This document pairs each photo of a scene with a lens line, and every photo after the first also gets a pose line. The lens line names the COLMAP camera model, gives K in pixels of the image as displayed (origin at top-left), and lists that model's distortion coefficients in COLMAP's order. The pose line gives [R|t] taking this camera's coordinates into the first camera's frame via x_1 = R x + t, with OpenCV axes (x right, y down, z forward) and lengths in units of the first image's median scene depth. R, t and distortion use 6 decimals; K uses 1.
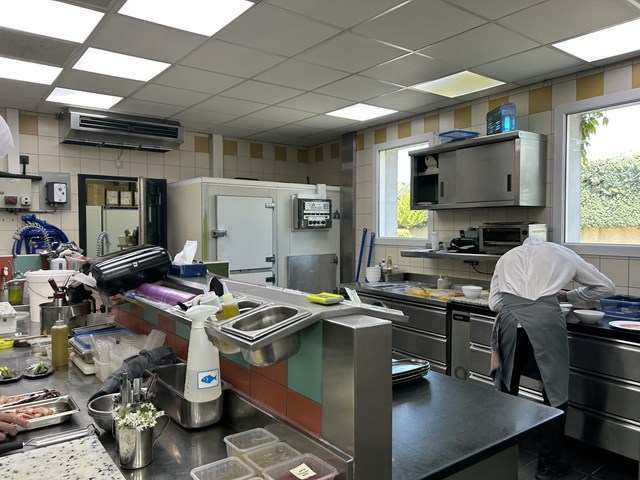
lens RADIAL K [[480.4, 0, 320.0], [0, 480.4, 240.0], [0, 0, 1]] dist [0.006501, 0.001011]
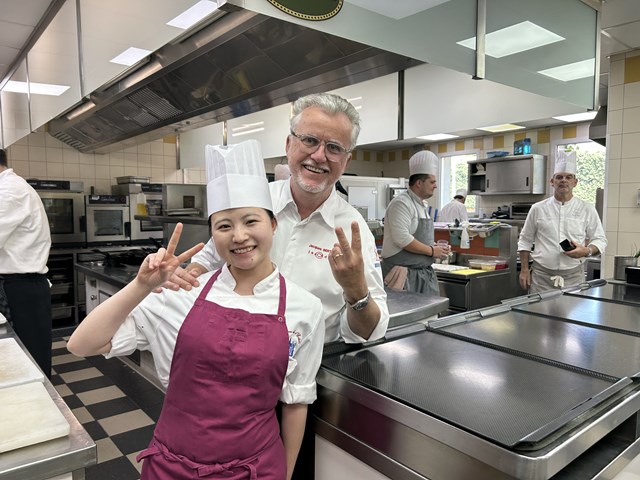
lens RADIAL K [[485.9, 0, 320.0], [0, 485.9, 240.0], [0, 0, 1]] dist [-0.008070, -0.002557]
pose [[0.999516, -0.002789, 0.030992, -0.413084], [0.001558, 0.999211, 0.039676, 0.029390], [-0.031078, -0.039608, 0.998732, -0.762840]]
